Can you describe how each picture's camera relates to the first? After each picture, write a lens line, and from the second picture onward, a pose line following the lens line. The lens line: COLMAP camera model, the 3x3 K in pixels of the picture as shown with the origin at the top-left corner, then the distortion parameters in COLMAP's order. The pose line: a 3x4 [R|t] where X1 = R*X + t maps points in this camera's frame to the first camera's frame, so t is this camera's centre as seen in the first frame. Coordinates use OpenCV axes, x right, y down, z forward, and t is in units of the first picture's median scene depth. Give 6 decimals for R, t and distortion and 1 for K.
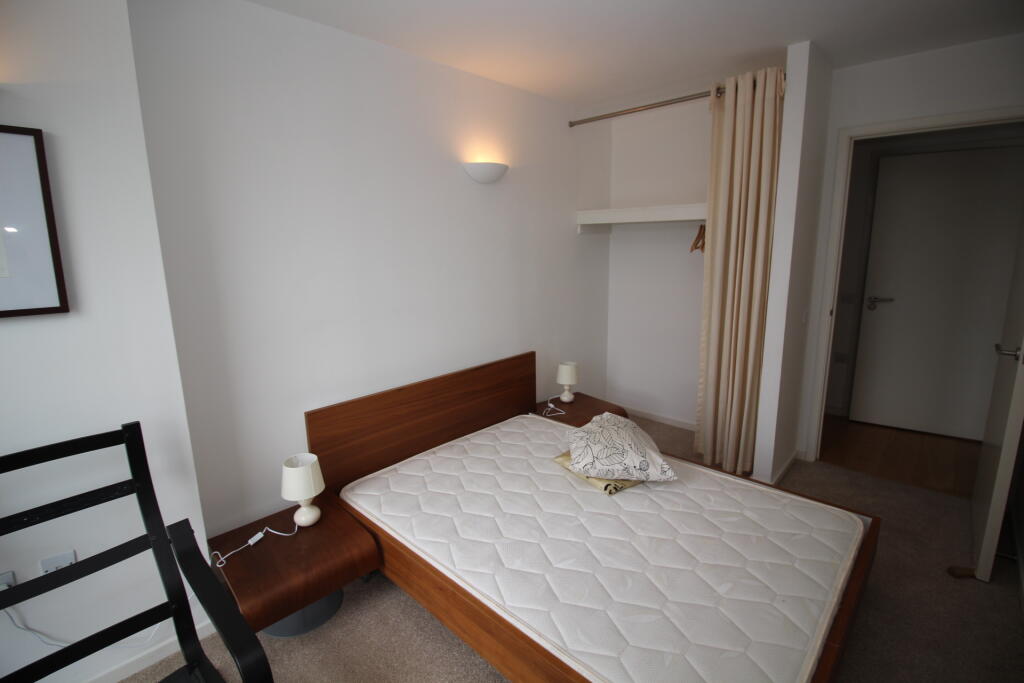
lens RADIAL K [[476.8, 0, 512.0], [0, 476.8, 341.5], [0, 0, 1]] dist [0.000465, 0.000043]
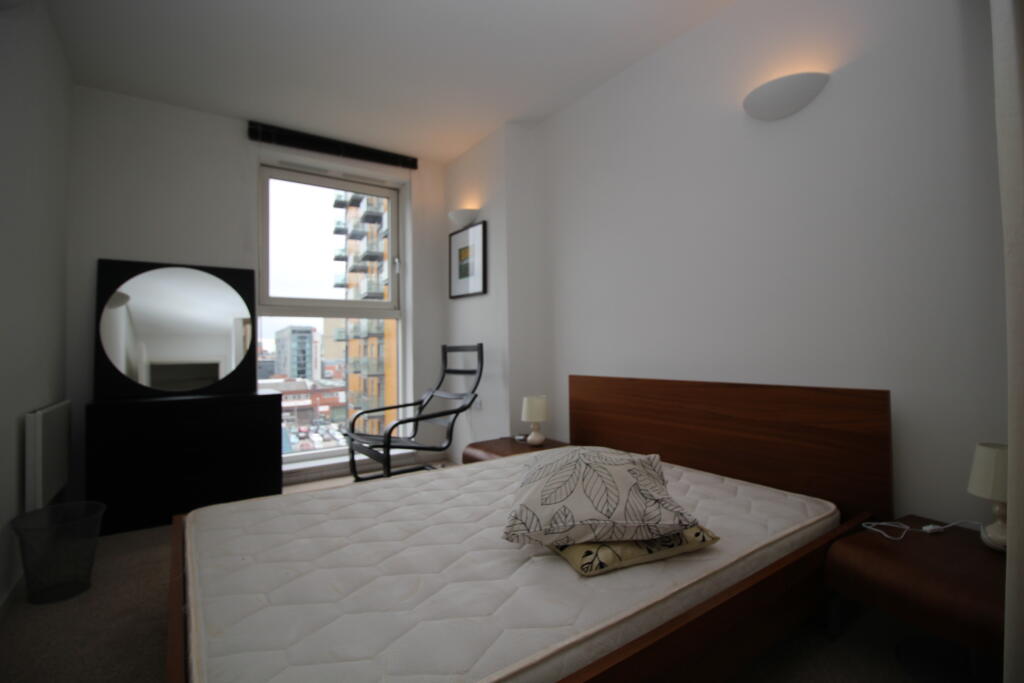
lens RADIAL K [[476.8, 0, 512.0], [0, 476.8, 341.5], [0, 0, 1]] dist [0.000465, 0.000043]
pose [[-0.193195, 0.007995, -0.981128, 1.296189], [-0.180928, 0.982528, 0.043633, 0.040373], [0.964334, 0.185943, -0.188373, 1.545096]]
